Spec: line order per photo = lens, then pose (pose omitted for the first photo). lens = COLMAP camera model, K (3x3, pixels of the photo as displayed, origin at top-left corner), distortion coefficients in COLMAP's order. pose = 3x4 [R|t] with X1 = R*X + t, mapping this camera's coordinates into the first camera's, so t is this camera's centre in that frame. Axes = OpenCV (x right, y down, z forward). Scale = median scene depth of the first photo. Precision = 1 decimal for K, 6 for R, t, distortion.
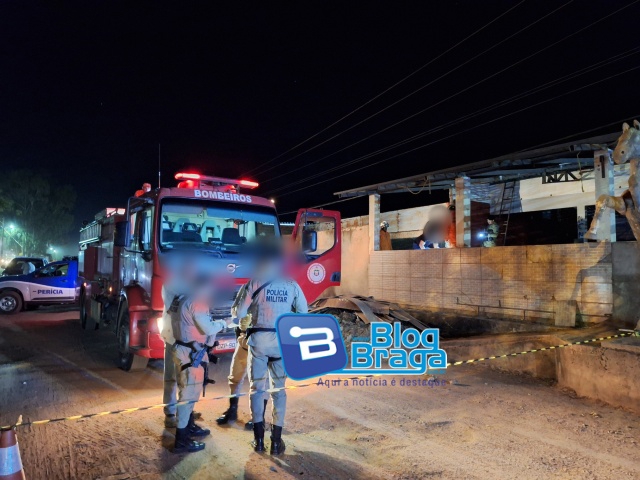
lens RADIAL K [[437.5, 0, 320.0], [0, 437.5, 240.0], [0, 0, 1]] dist [0.082126, -0.104086]
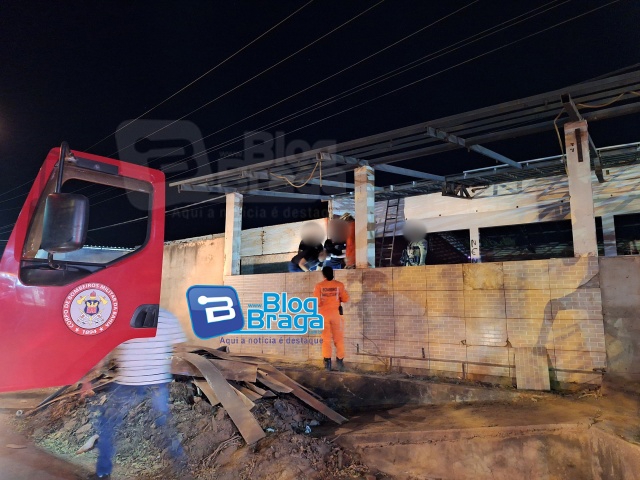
lens RADIAL K [[437.5, 0, 320.0], [0, 437.5, 240.0], [0, 0, 1]] dist [0.082126, -0.104086]
pose [[0.945946, 0.041601, 0.321646, 0.043029], [-0.014638, 0.996205, -0.085799, 0.034120], [-0.323995, 0.076453, 0.942965, 0.406787]]
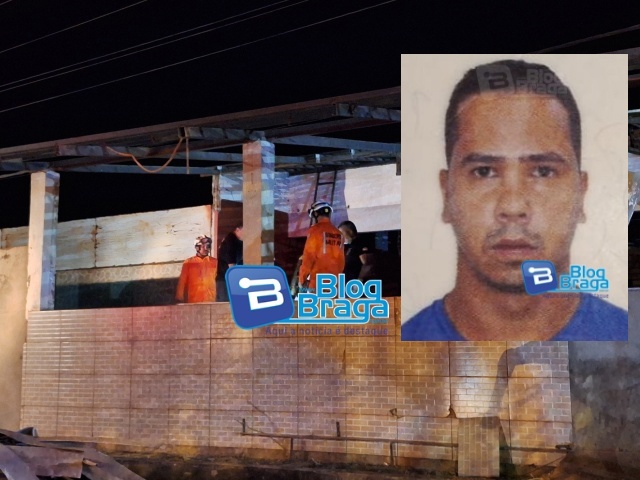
lens RADIAL K [[871.2, 0, 310.9], [0, 871.2, 237.8], [0, 0, 1]] dist [0.129274, -0.055710]
pose [[0.905793, 0.038765, 0.421944, 0.006515], [-0.012169, 0.997775, -0.065545, 0.010686], [-0.423546, 0.054236, 0.904250, 0.206718]]
